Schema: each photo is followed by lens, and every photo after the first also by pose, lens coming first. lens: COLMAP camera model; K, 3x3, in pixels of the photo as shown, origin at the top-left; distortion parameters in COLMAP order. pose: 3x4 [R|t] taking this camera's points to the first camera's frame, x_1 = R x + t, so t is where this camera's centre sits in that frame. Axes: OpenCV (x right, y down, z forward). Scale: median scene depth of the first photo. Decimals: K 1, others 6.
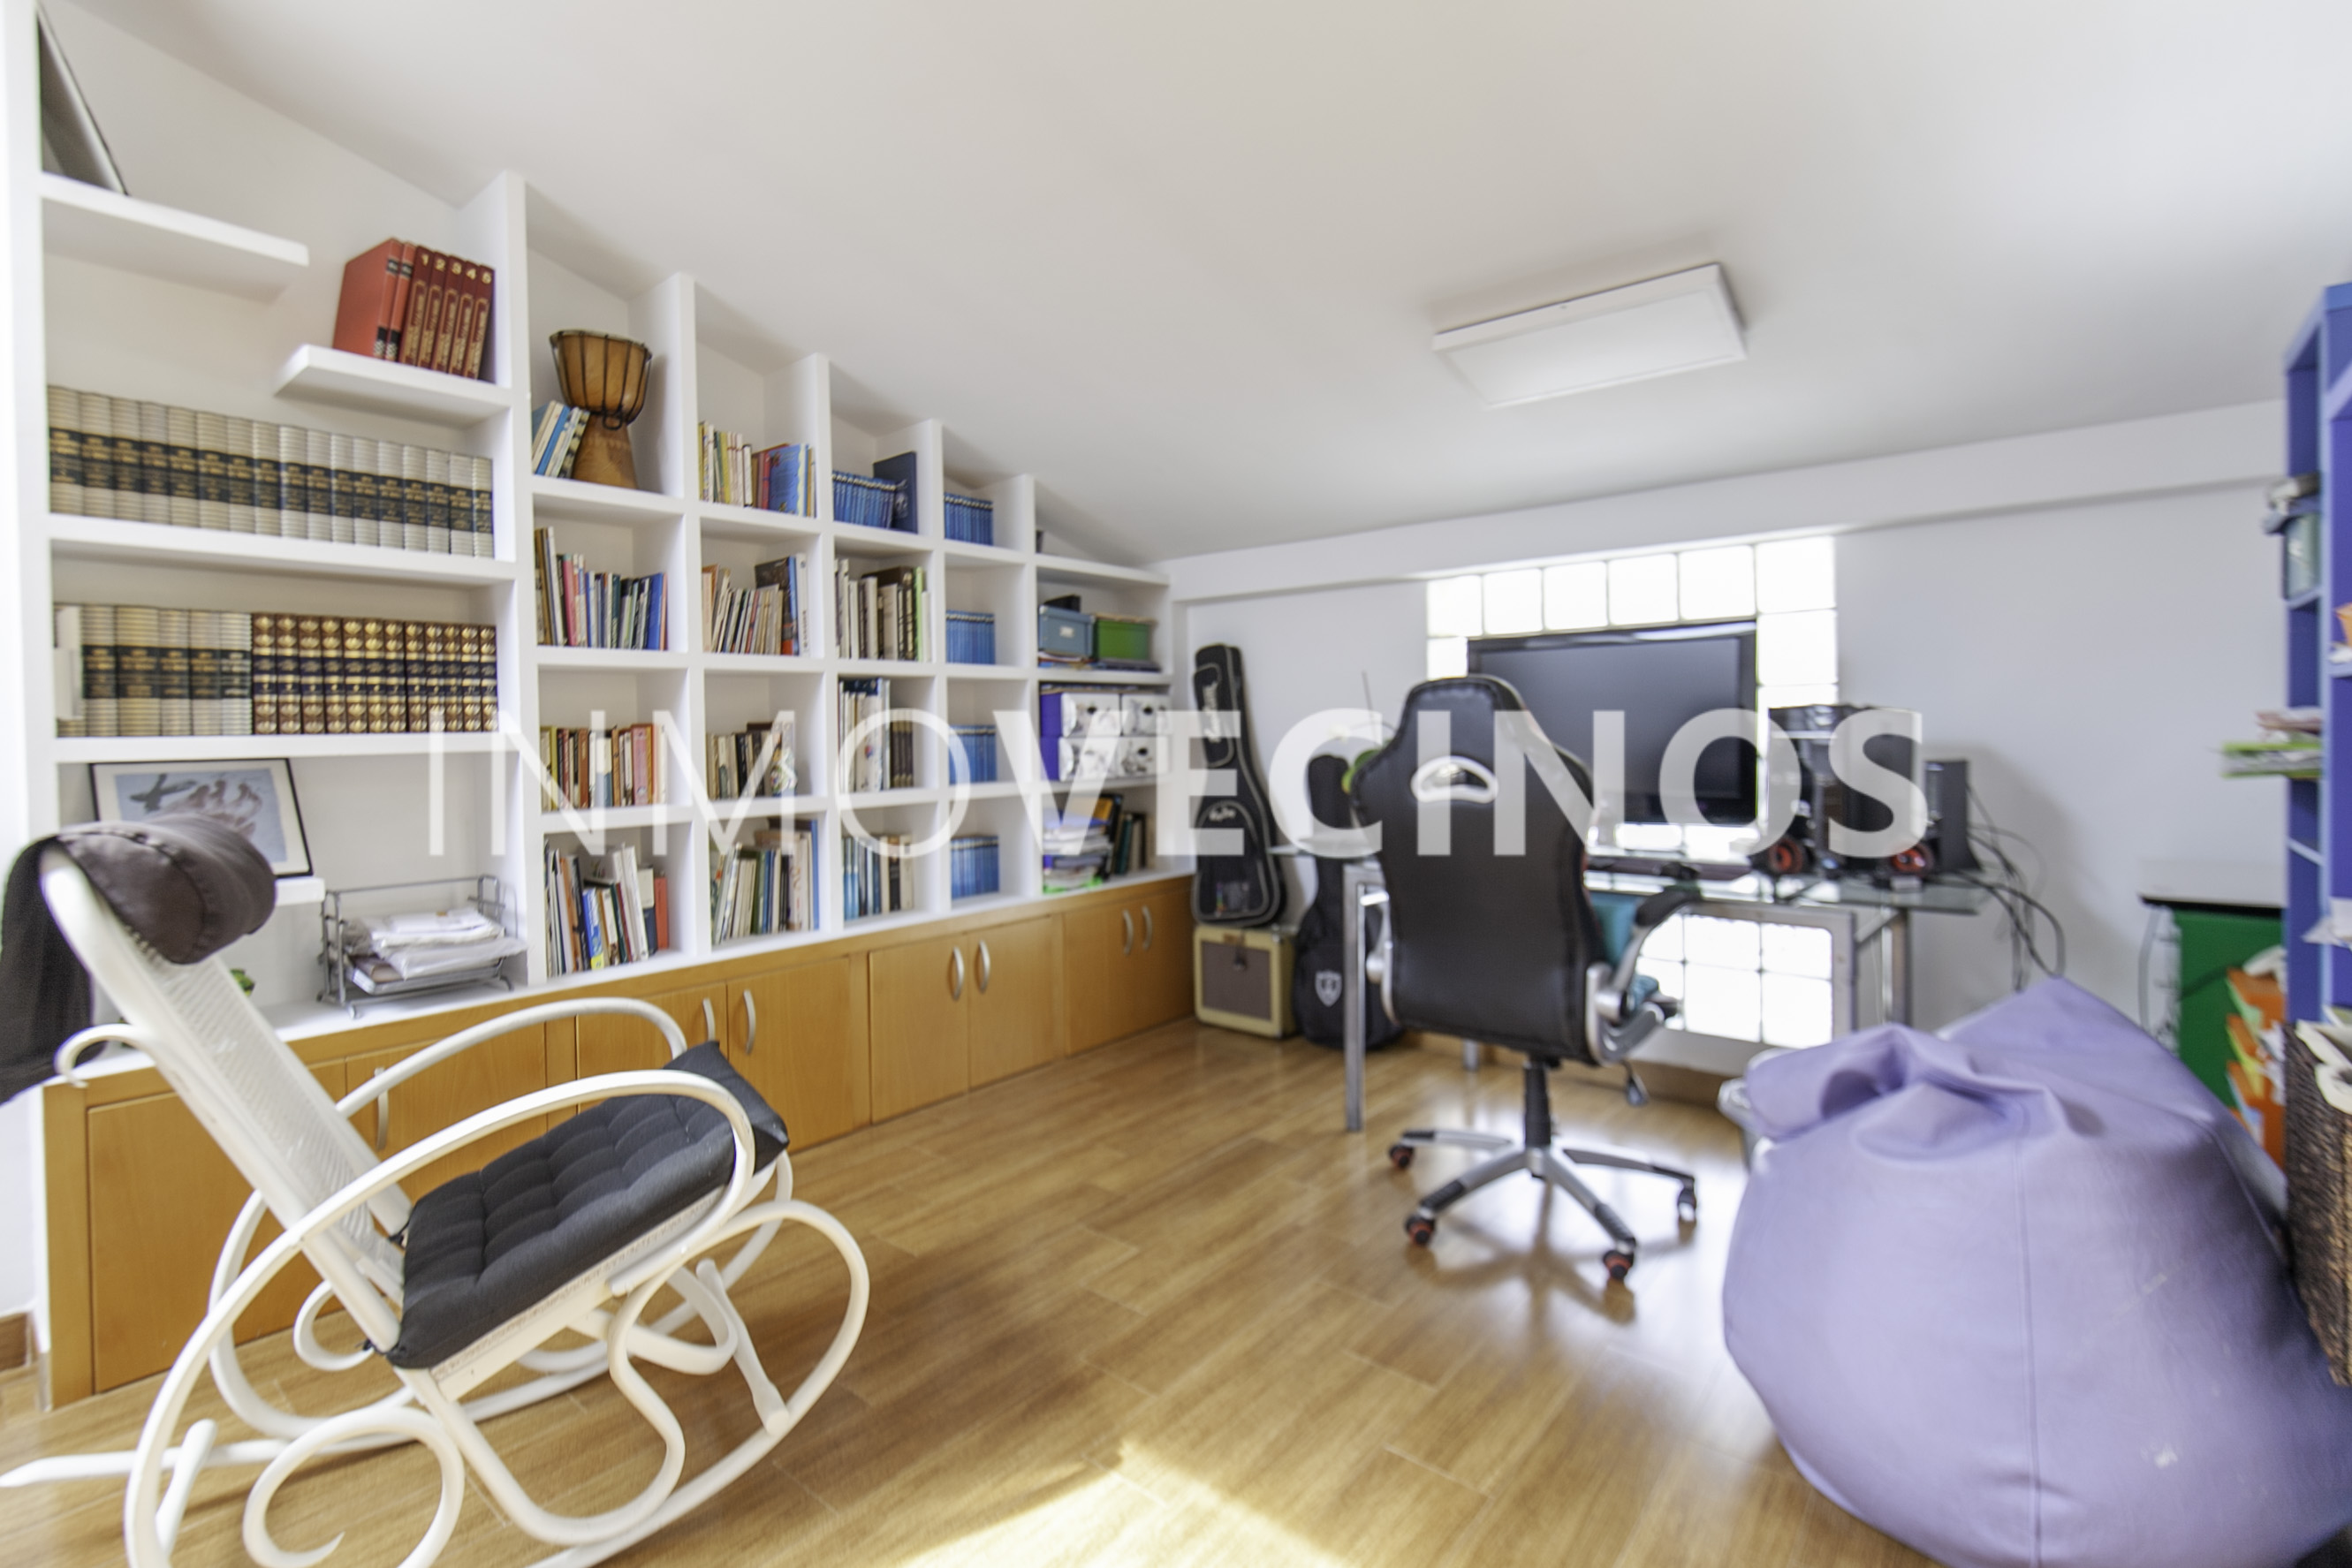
lens RADIAL K [[1031.3, 0, 1176.7], [0, 1031.3, 742.9], [0, 0, 1]] dist [0.001324, -0.000155]
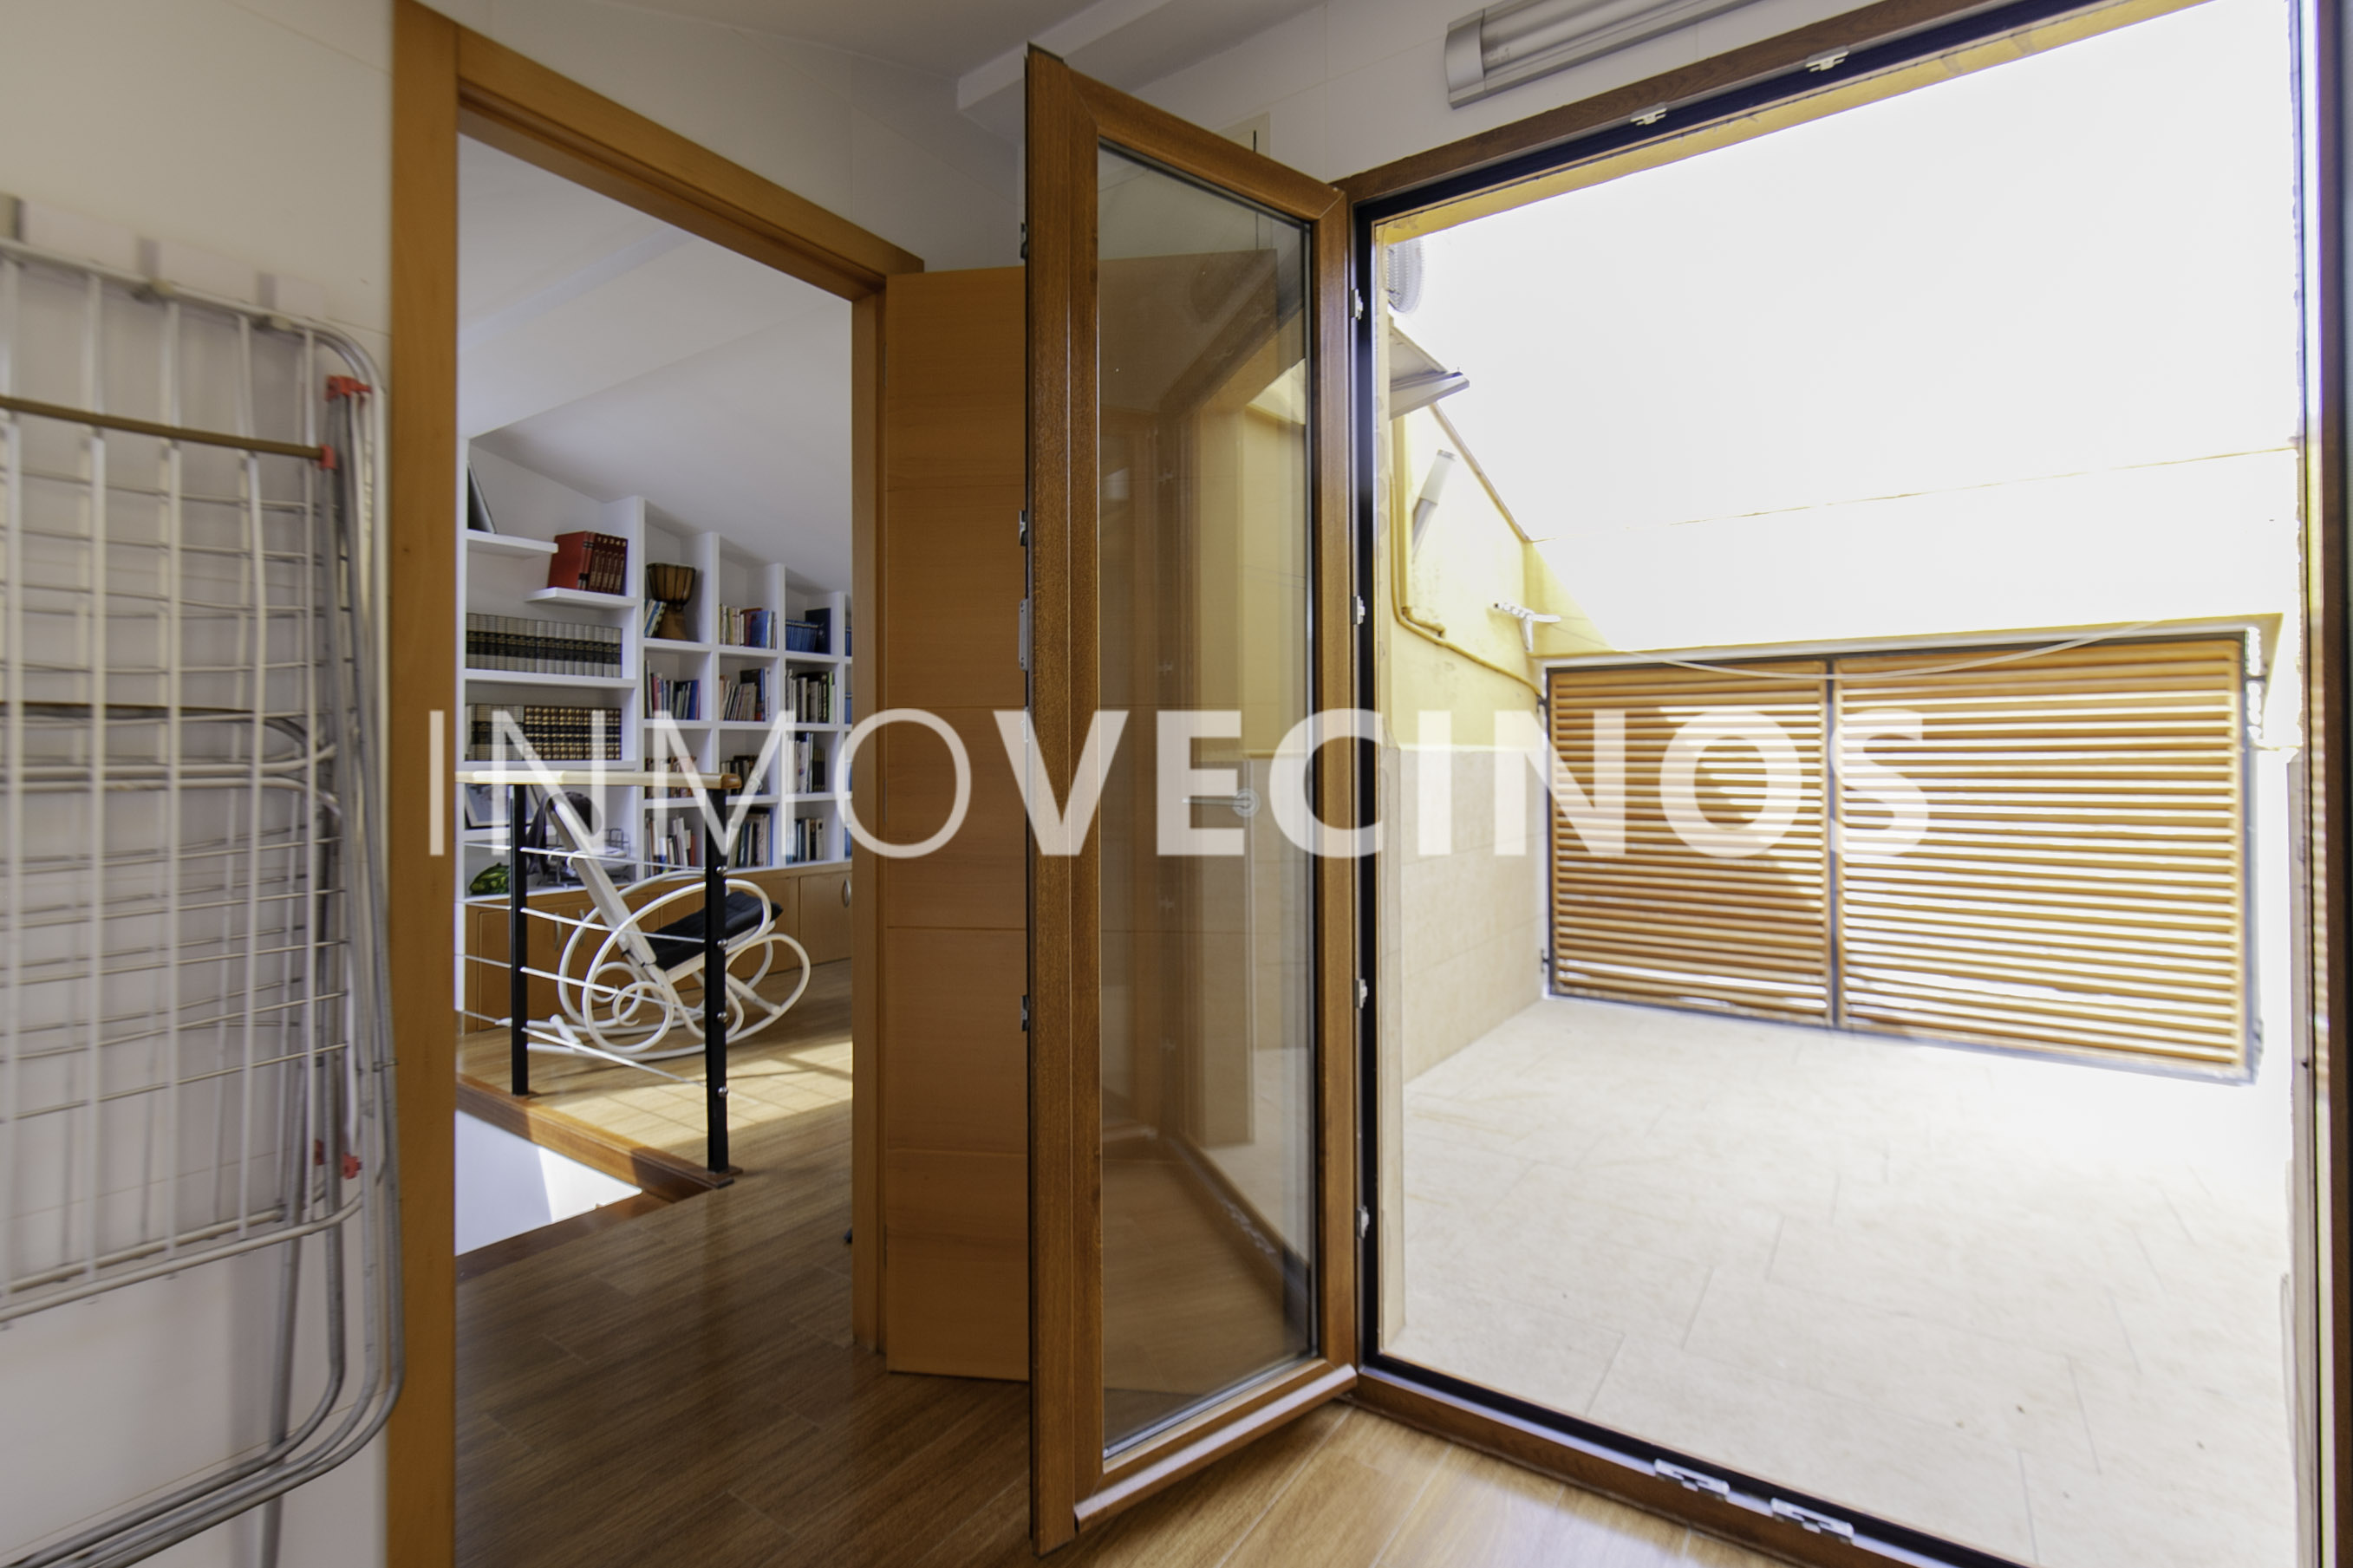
lens RADIAL K [[1031.7, 0, 1177.2], [0, 1031.7, 742.9], [0, 0, 1]] dist [0.001324, -0.000155]
pose [[0.995618, 0.013180, 0.092575, 0.232041], [-0.010624, 0.999550, -0.028050, 0.001333], [-0.092903, 0.026944, 0.995310, -1.043473]]
